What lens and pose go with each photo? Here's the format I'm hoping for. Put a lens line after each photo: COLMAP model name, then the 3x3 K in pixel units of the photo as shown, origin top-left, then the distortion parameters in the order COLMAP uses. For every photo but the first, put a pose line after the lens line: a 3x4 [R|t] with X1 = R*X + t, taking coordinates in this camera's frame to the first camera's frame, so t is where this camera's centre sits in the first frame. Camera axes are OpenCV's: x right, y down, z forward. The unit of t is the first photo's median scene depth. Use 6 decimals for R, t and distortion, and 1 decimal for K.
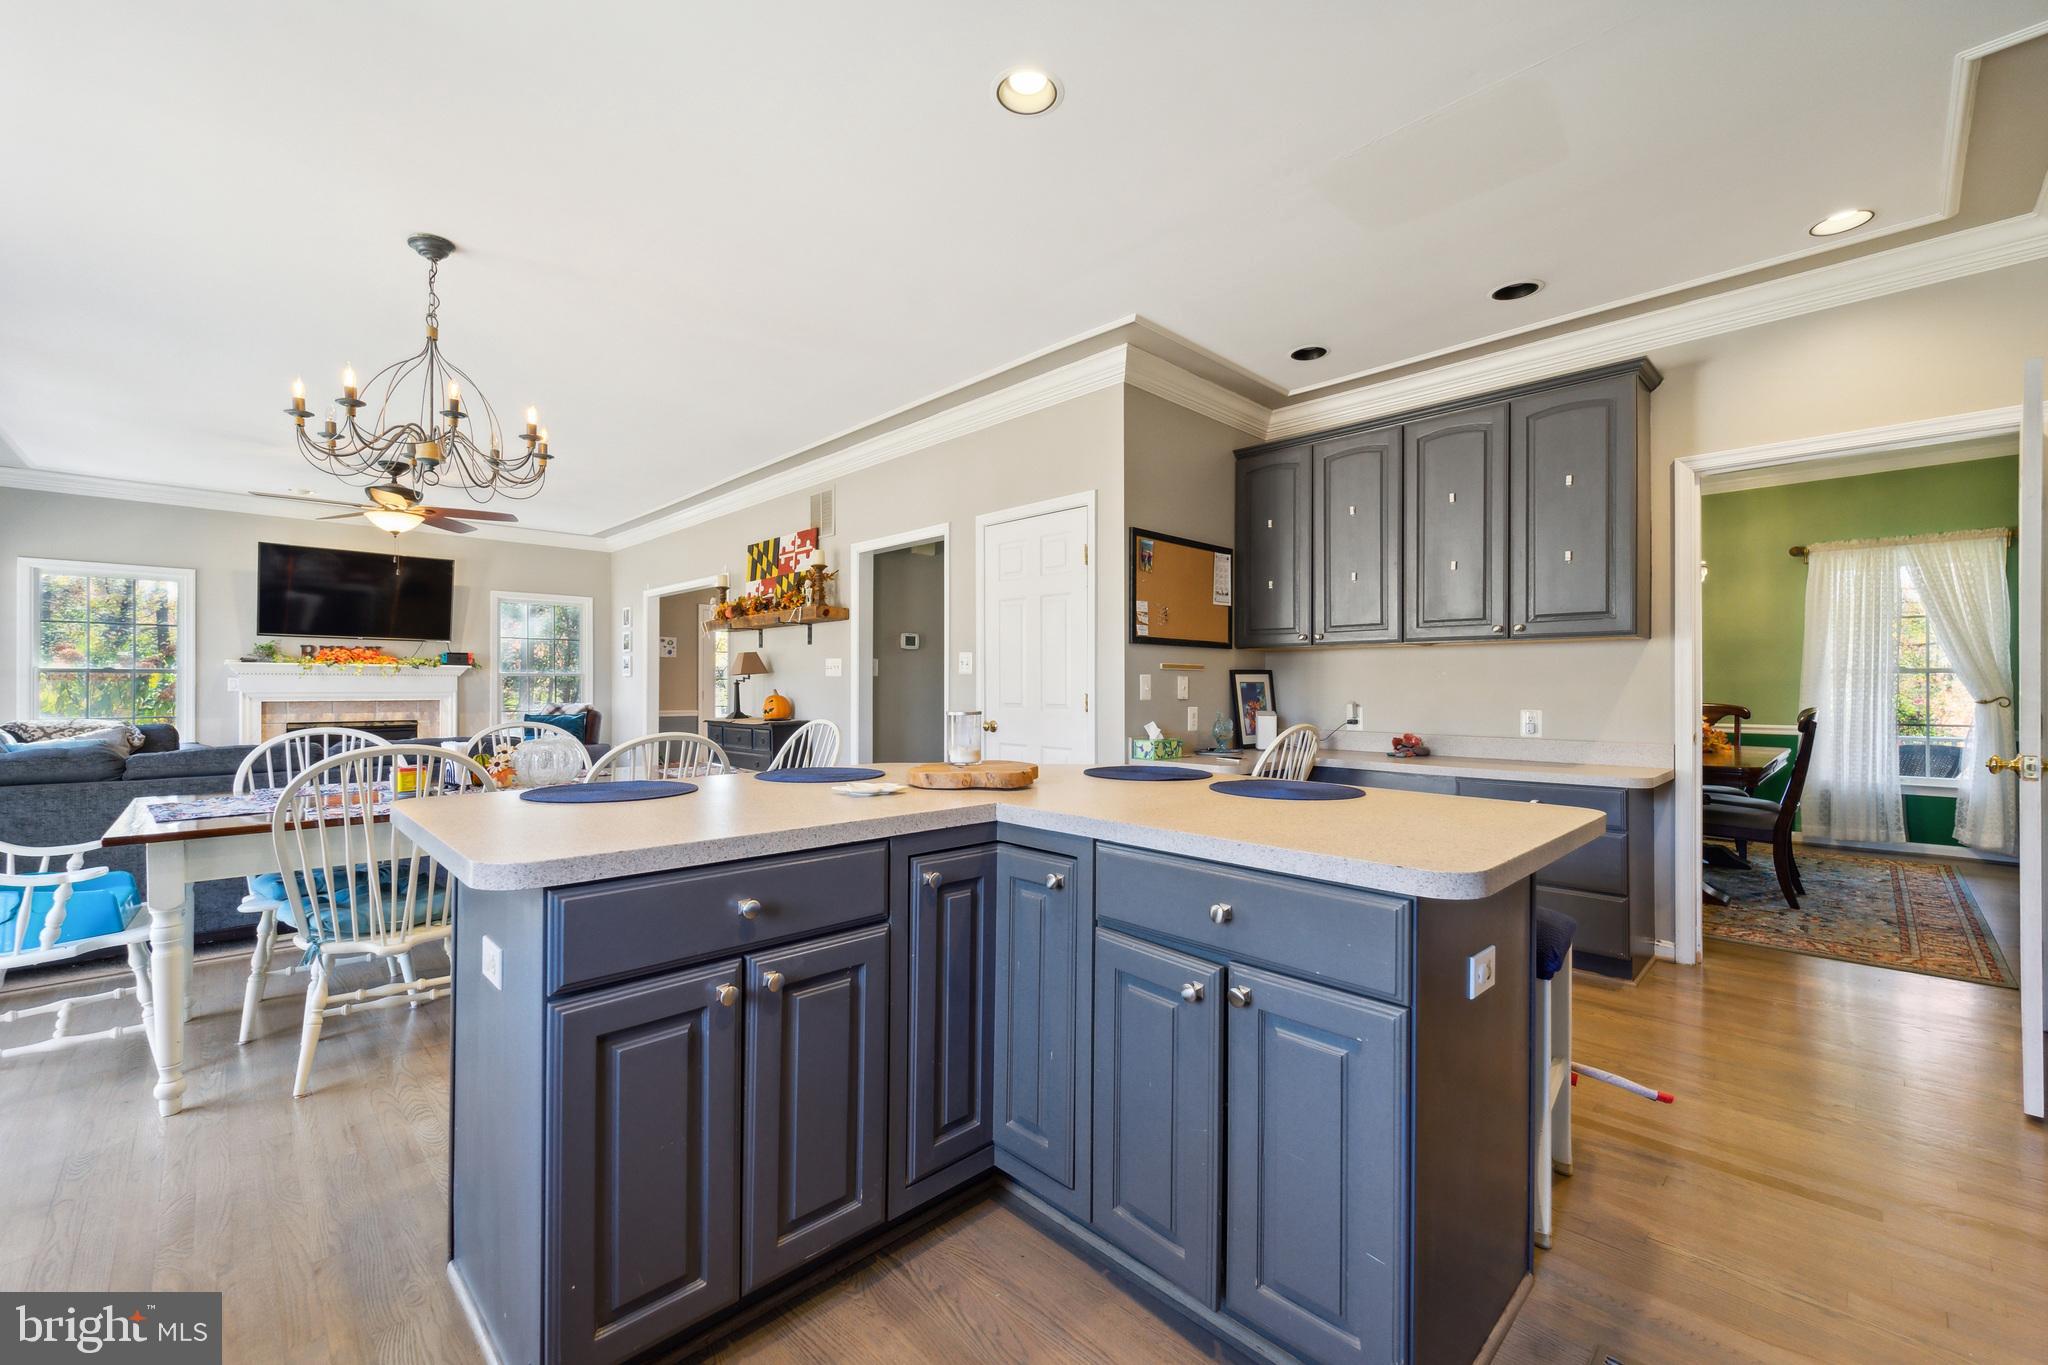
lens RADIAL K [[829.7, 0, 1024.0], [0, 829.7, 682.5], [0, 0, 1]] dist [-0.000735, -0.000609]
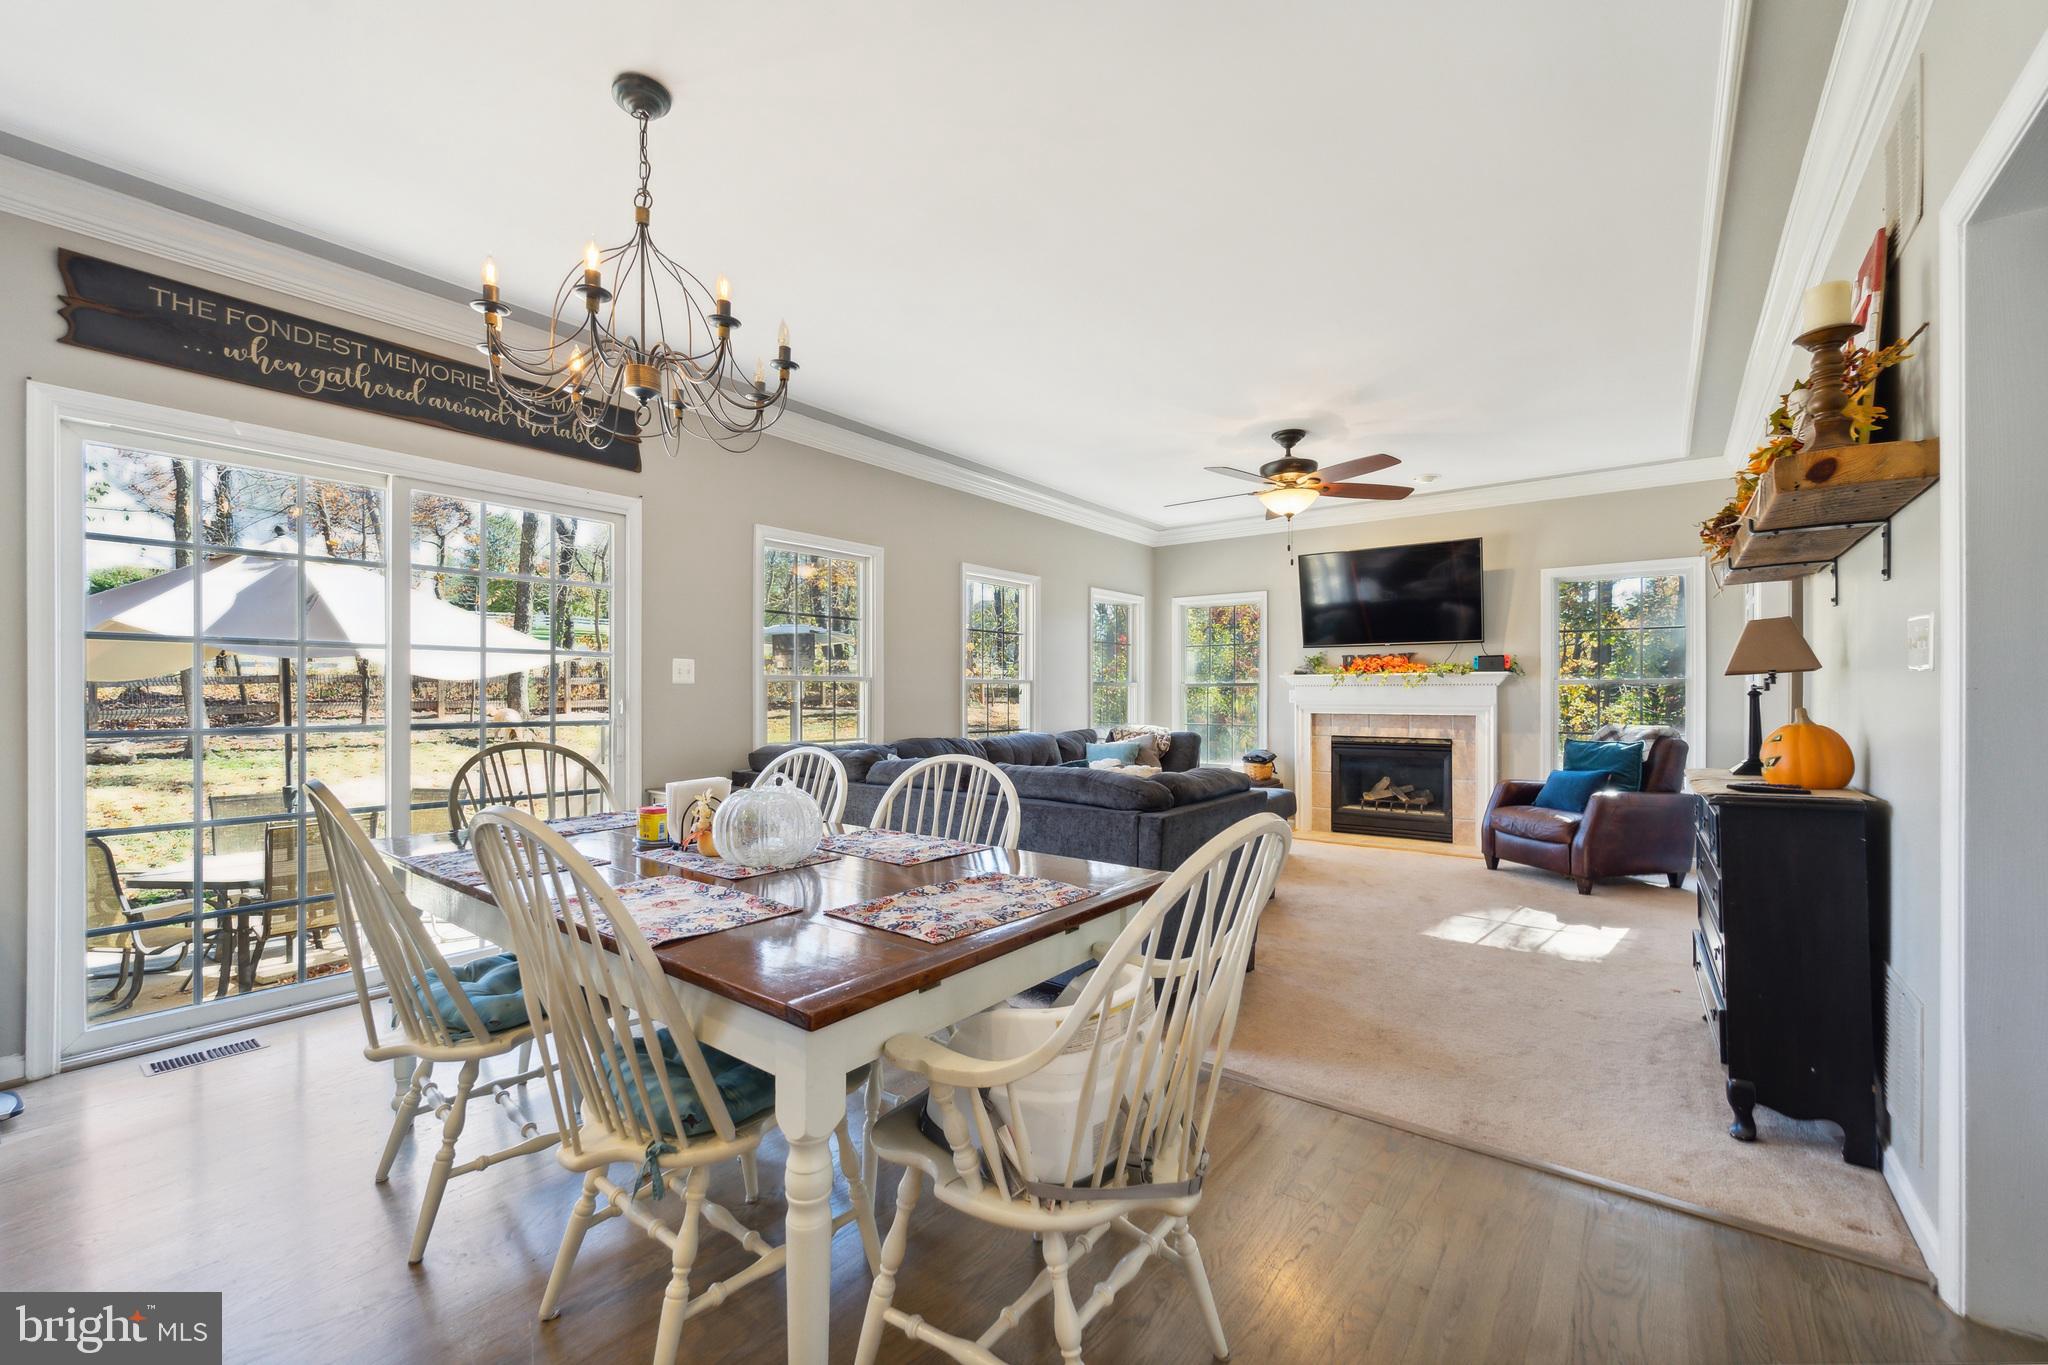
lens RADIAL K [[838.6, 0, 1017.1], [0, 838.6, 690.4], [0, 0, 1]] dist [0.000408, -0.000088]
pose [[0.160861, -0.005015, -0.986964, 0.039434], [-0.001775, 0.999984, -0.005370, 0.002092], [0.986975, 0.002616, 0.160850, 0.658383]]
